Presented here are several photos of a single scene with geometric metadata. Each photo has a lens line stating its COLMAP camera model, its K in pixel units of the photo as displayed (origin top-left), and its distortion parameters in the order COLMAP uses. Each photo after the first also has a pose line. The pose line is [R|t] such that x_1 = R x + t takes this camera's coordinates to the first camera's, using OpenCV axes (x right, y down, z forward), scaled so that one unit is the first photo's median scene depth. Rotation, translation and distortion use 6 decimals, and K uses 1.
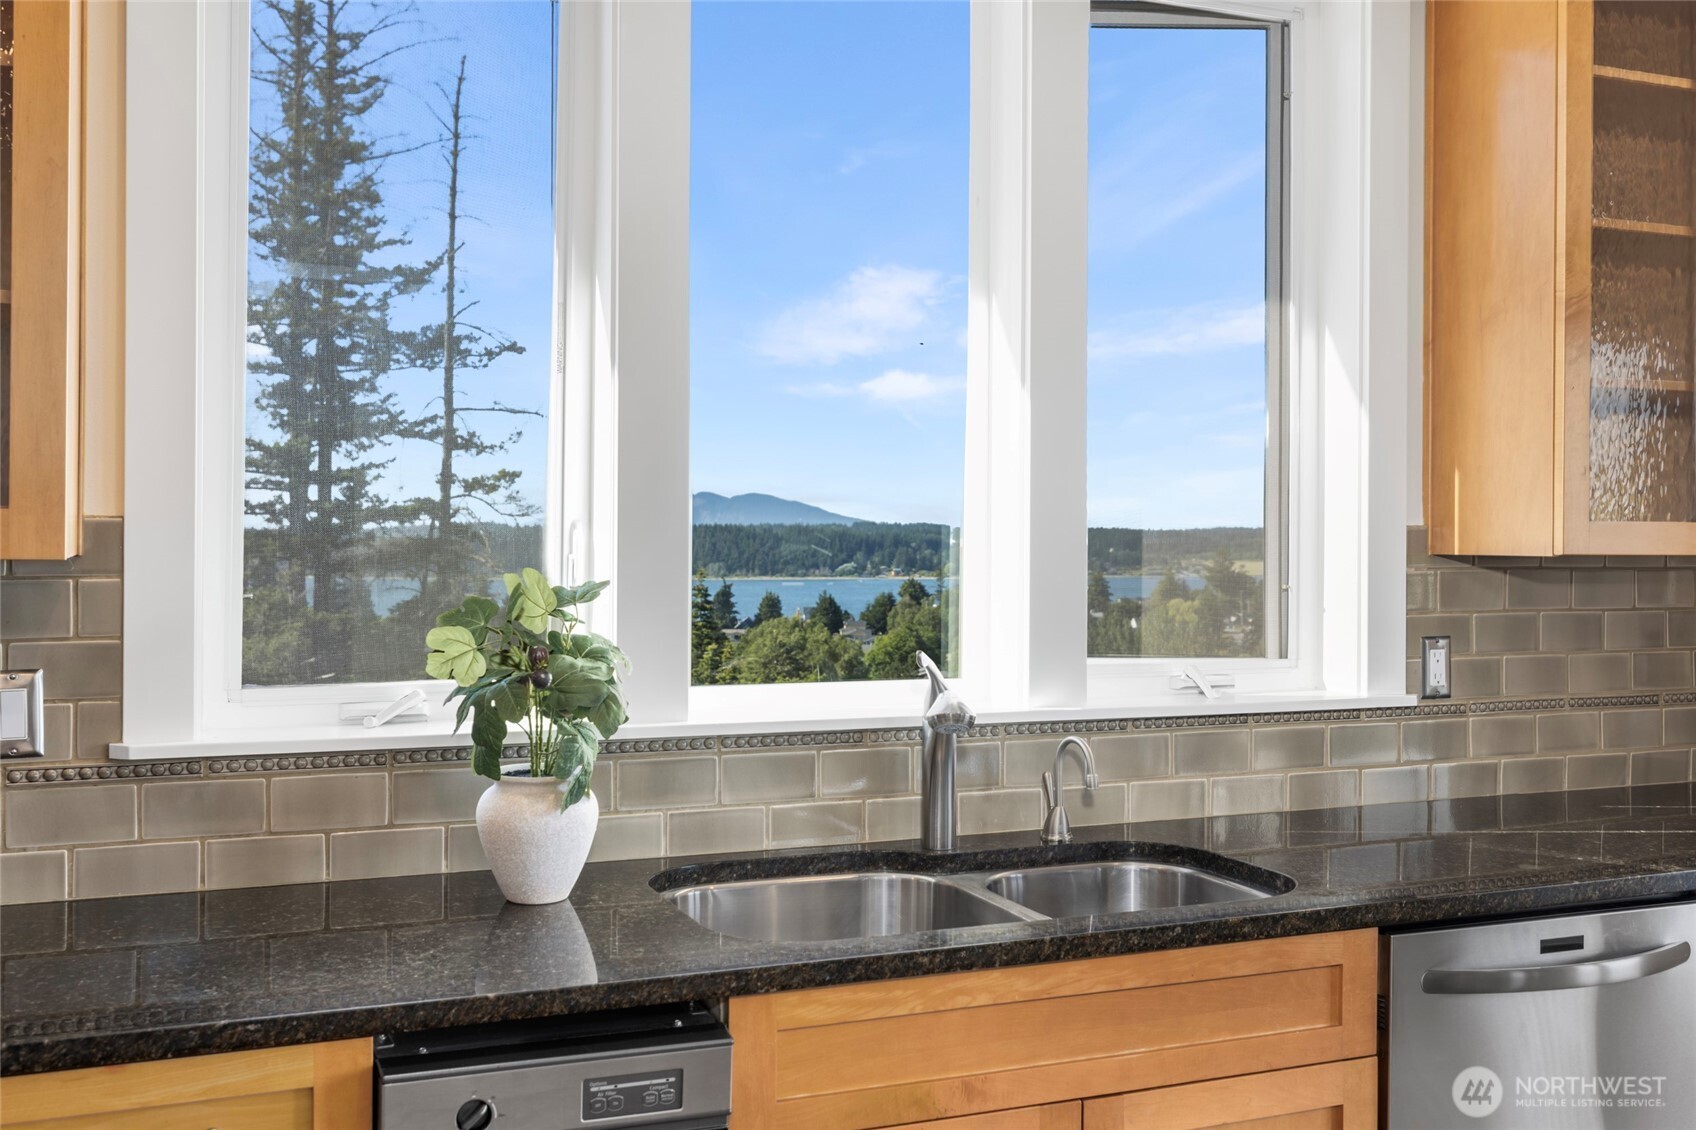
lens RADIAL K [[1642.8, 0, 848.0], [0, 1642.8, 565.0], [0, 0, 1]] dist [0.005340, 0.007558]
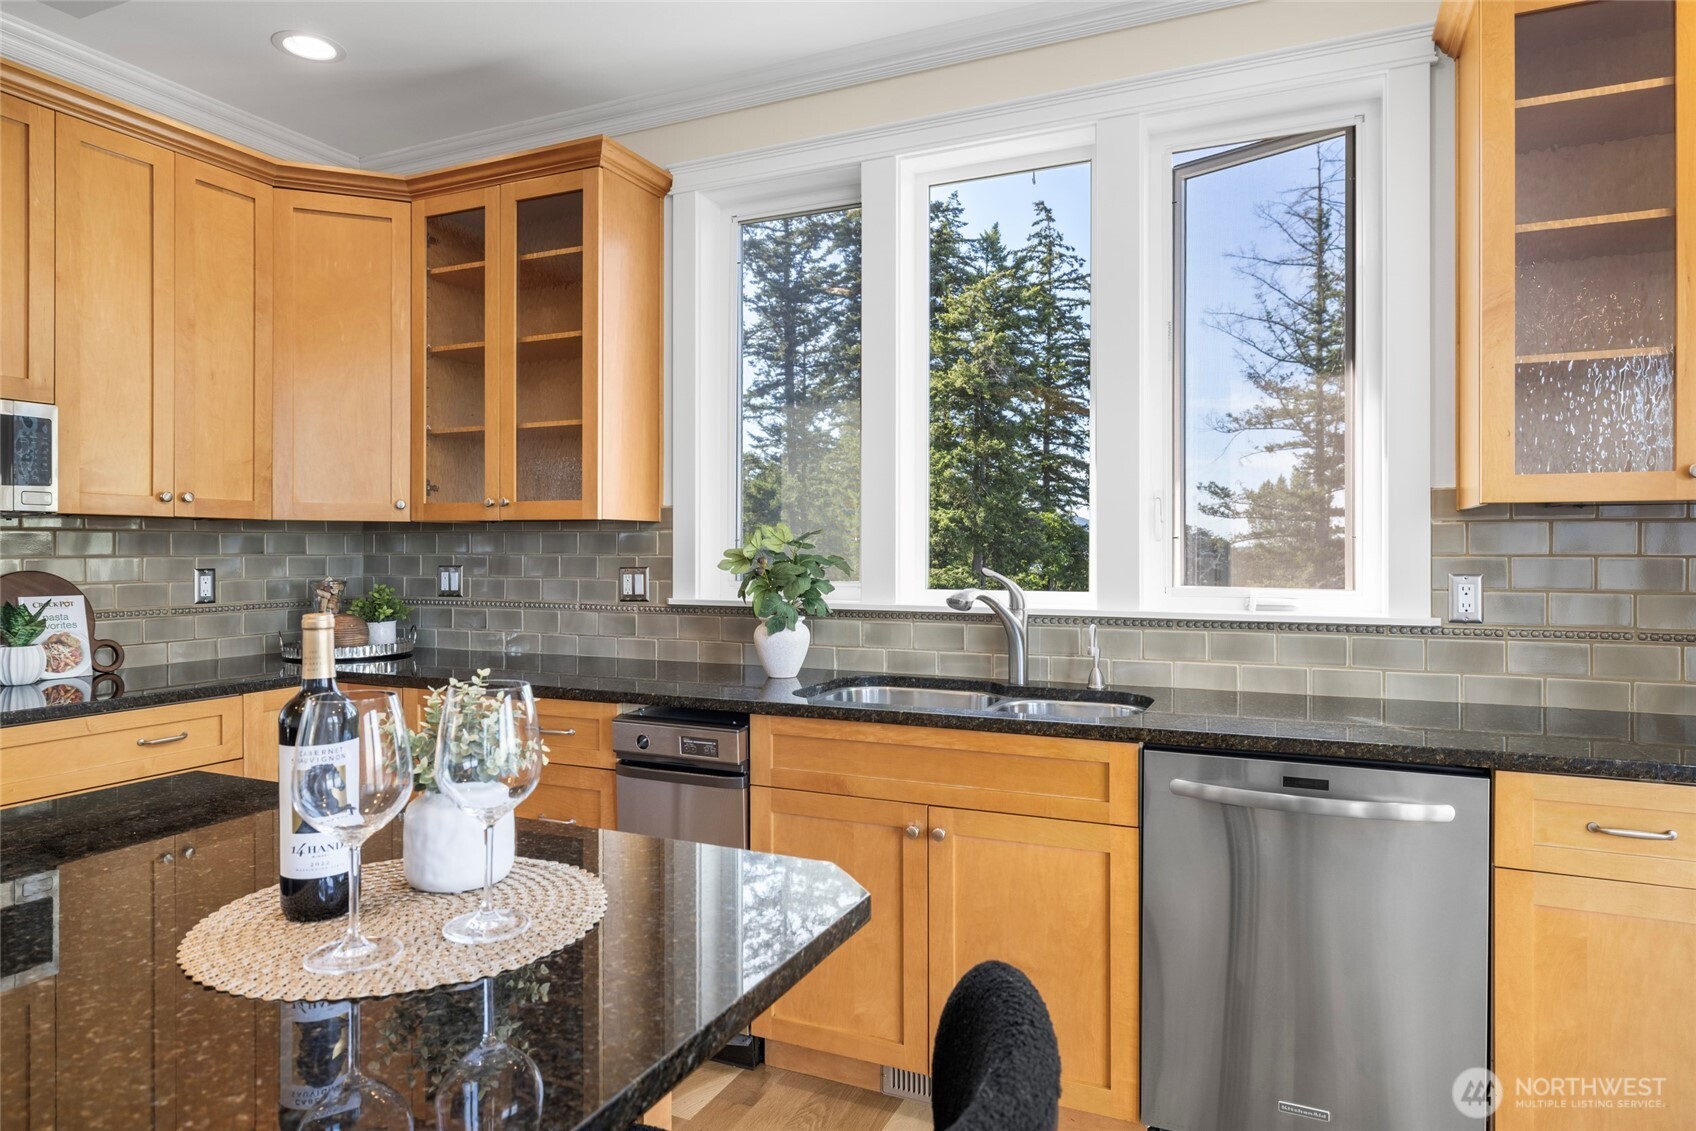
lens RADIAL K [[1007.7, 0, 848.0], [0, 1007.7, 565.5], [0, 0, 1]] dist [-0.003869, -0.001032]
pose [[0.678386, 0.004305, -0.734693, 0.732941], [-0.009616, 0.999949, -0.003019, 0.053390], [0.734643, 0.009113, 0.678393, 0.148227]]
